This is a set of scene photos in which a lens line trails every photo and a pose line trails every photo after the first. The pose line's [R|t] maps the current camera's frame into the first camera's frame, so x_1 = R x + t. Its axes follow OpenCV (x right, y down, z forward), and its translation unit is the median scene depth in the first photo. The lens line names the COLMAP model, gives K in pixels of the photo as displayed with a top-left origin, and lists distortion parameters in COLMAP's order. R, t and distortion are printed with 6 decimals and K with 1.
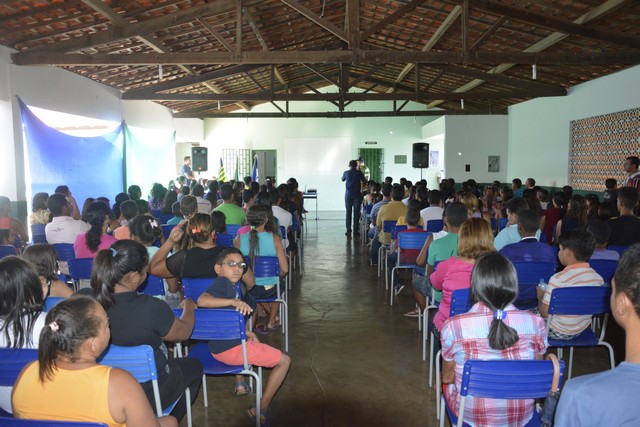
lens RADIAL K [[496.5, 0, 320.0], [0, 496.5, 213.5], [0, 0, 1]] dist [-0.155797, 0.127253]
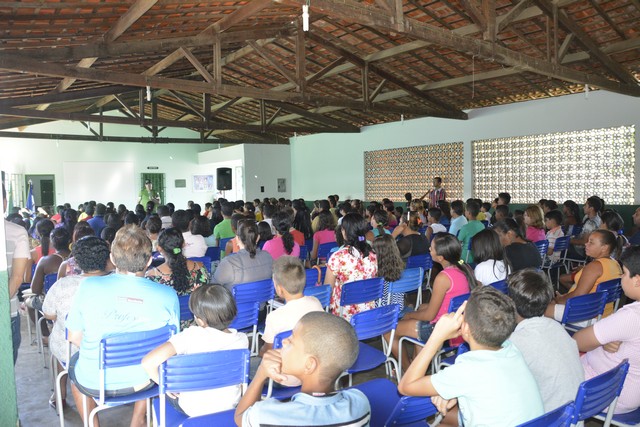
lens RADIAL K [[496.5, 0, 320.0], [0, 496.5, 213.5], [0, 0, 1]] dist [-0.155797, 0.127253]
pose [[0.778375, -0.043196, 0.626312, -0.333000], [0.075957, 0.996781, -0.025652, 0.005056], [-0.623188, 0.067540, 0.779150, 0.000831]]
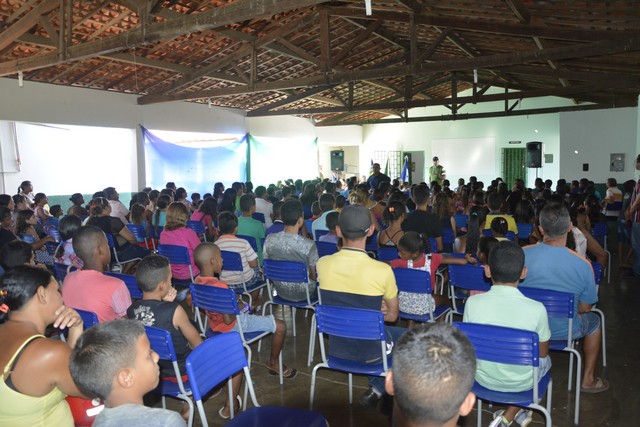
lens RADIAL K [[496.5, 0, 320.0], [0, 496.5, 213.5], [0, 0, 1]] dist [-0.155797, 0.127253]
pose [[0.858906, 0.037630, -0.510748, 0.336800], [-0.037808, 0.999235, 0.010040, 0.004890], [0.510735, 0.010686, 0.859672, -0.037755]]
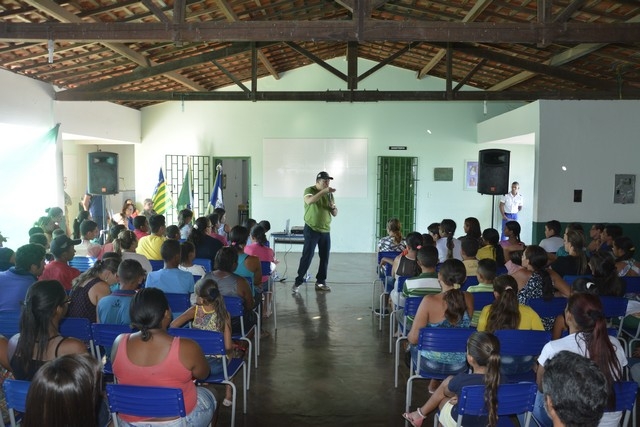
lens RADIAL K [[496.5, 0, 320.0], [0, 496.5, 213.5], [0, 0, 1]] dist [-0.155797, 0.127253]
pose [[0.999707, 0.014078, -0.019682, 0.020303], [-0.014282, 0.999845, -0.010271, -0.063205], [0.019534, 0.010549, 0.999754, 0.451682]]
